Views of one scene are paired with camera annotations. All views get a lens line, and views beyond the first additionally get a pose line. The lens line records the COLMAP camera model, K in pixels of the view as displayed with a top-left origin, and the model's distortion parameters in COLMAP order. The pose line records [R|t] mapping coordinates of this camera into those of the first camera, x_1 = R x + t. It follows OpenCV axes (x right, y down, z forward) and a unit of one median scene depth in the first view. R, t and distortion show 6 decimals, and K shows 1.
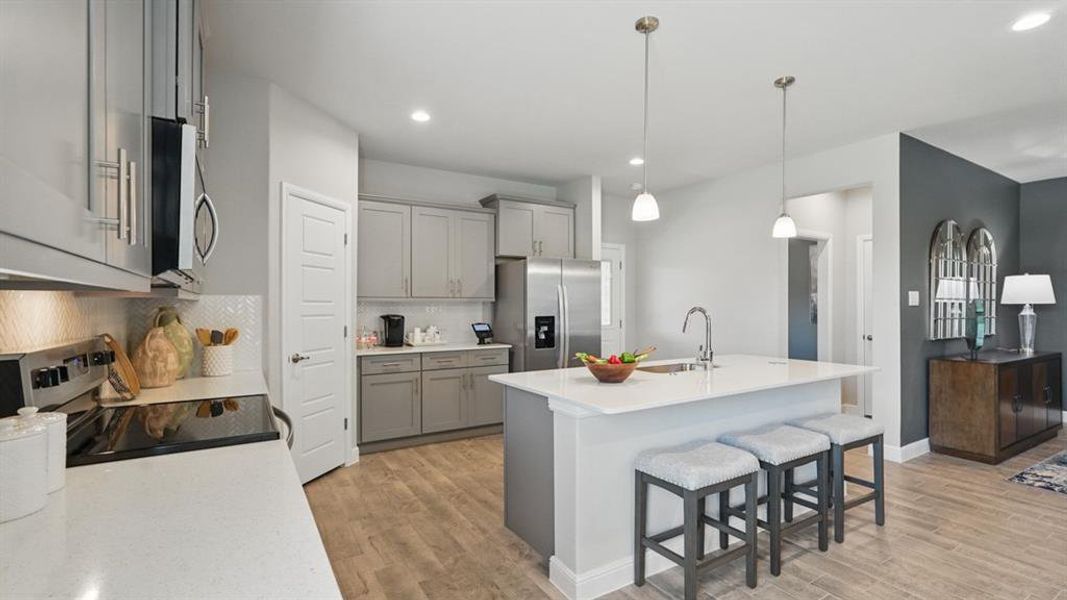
lens RADIAL K [[473.0, 0, 509.5], [0, 473.0, 302.4], [0, 0, 1]] dist [-0.002971, -0.000282]
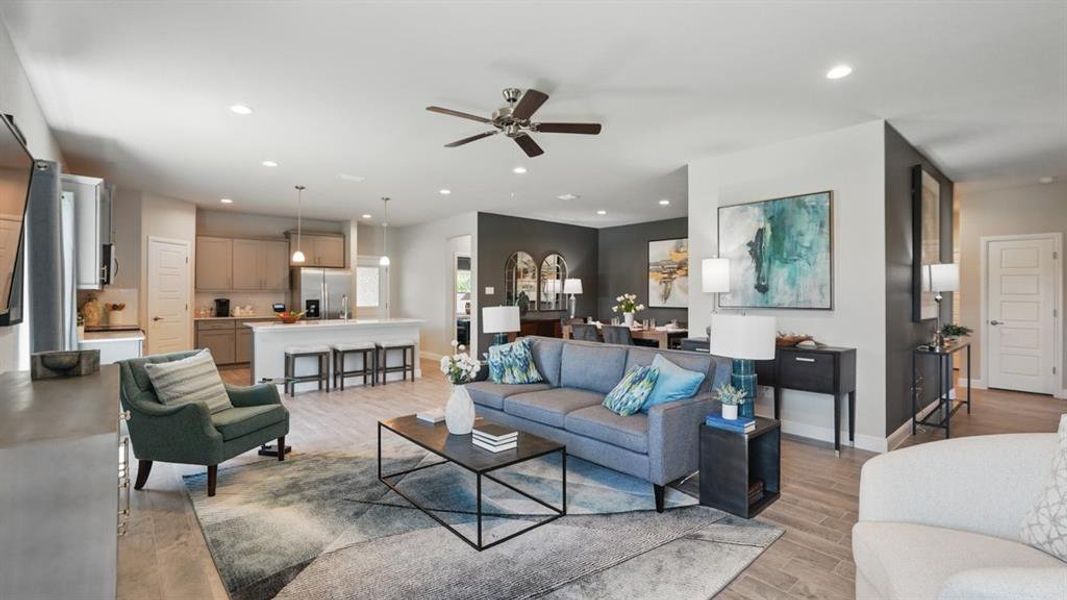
lens RADIAL K [[475.1, 0, 532.8], [0, 475.1, 292.2], [0, 0, 1]] dist [-0.023775, -0.000163]
pose [[0.980810, 0.002652, 0.194950, 0.557232], [-0.002597, 0.999996, -0.000537, -0.001415], [-0.194951, 0.000021, 0.980813, -0.969497]]
